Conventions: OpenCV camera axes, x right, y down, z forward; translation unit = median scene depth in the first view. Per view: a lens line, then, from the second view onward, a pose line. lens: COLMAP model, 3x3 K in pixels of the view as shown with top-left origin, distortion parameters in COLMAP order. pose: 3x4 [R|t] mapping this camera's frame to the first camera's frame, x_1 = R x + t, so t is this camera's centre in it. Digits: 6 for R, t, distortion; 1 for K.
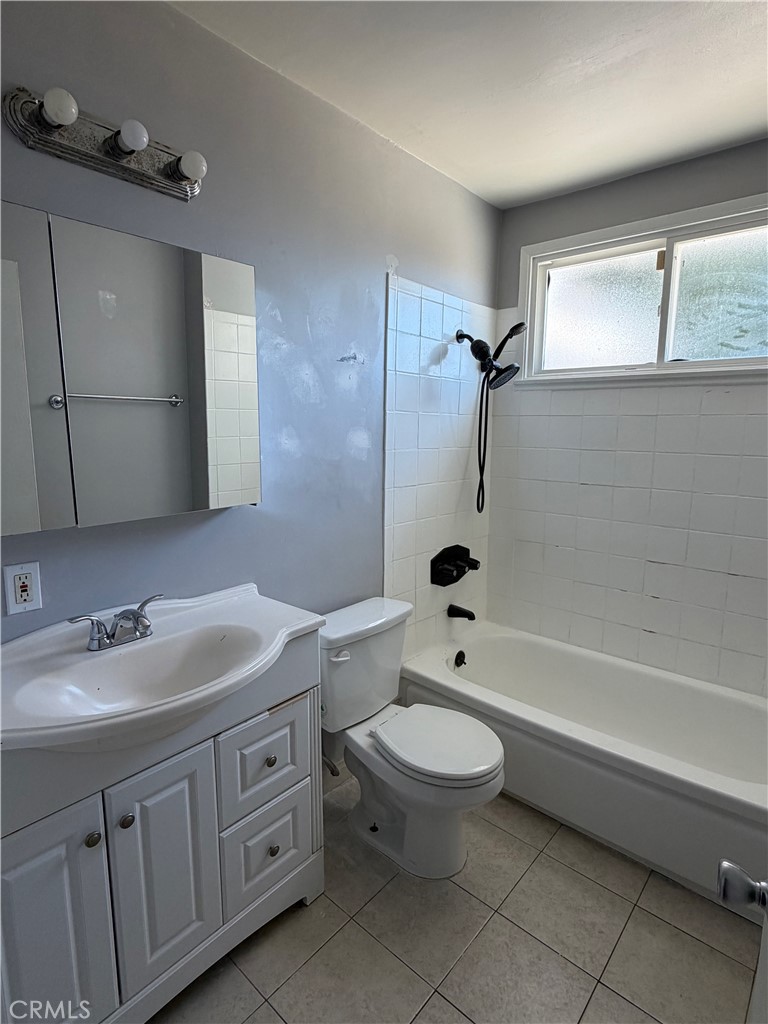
lens RADIAL K [[537.1, 0, 386.1], [0, 537.1, 508.8], [0, 0, 1]] dist [-0.000817, 0.001293]
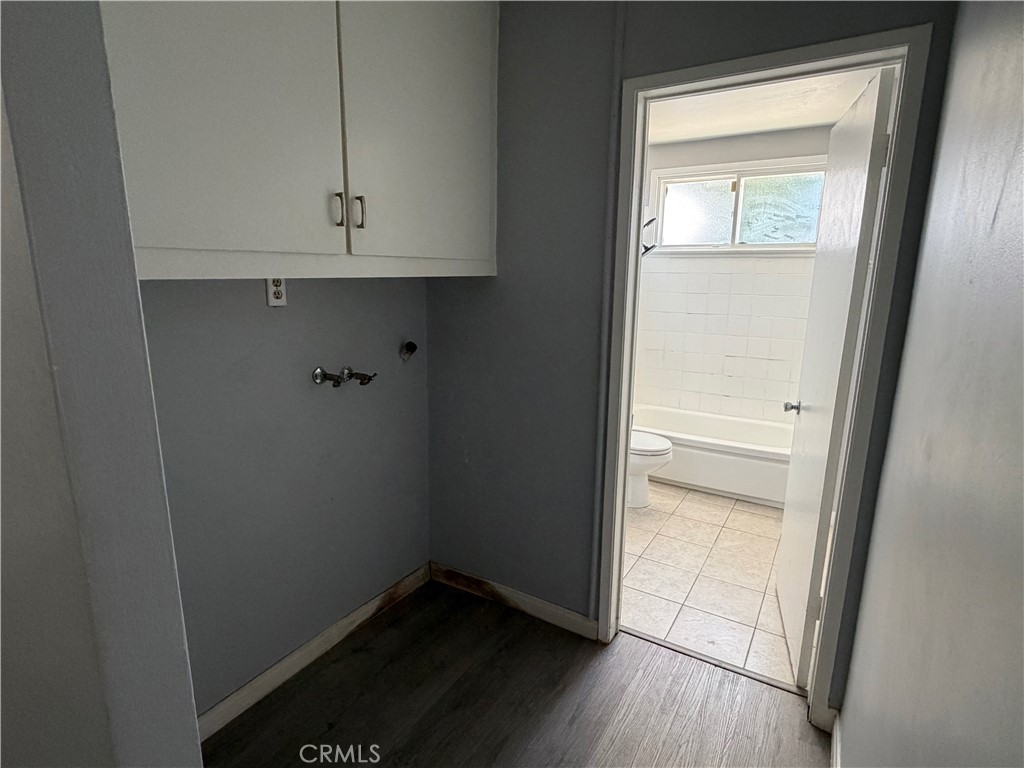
lens RADIAL K [[537.1, 0, 509.8], [0, 537.1, 386.6], [0, 0, 1]] dist [-0.000817, 0.001293]
pose [[0.985575, -0.020952, 0.167934, -0.538078], [0.014741, 0.999163, 0.038148, 0.124566], [-0.168593, -0.035122, 0.985060, -0.659670]]
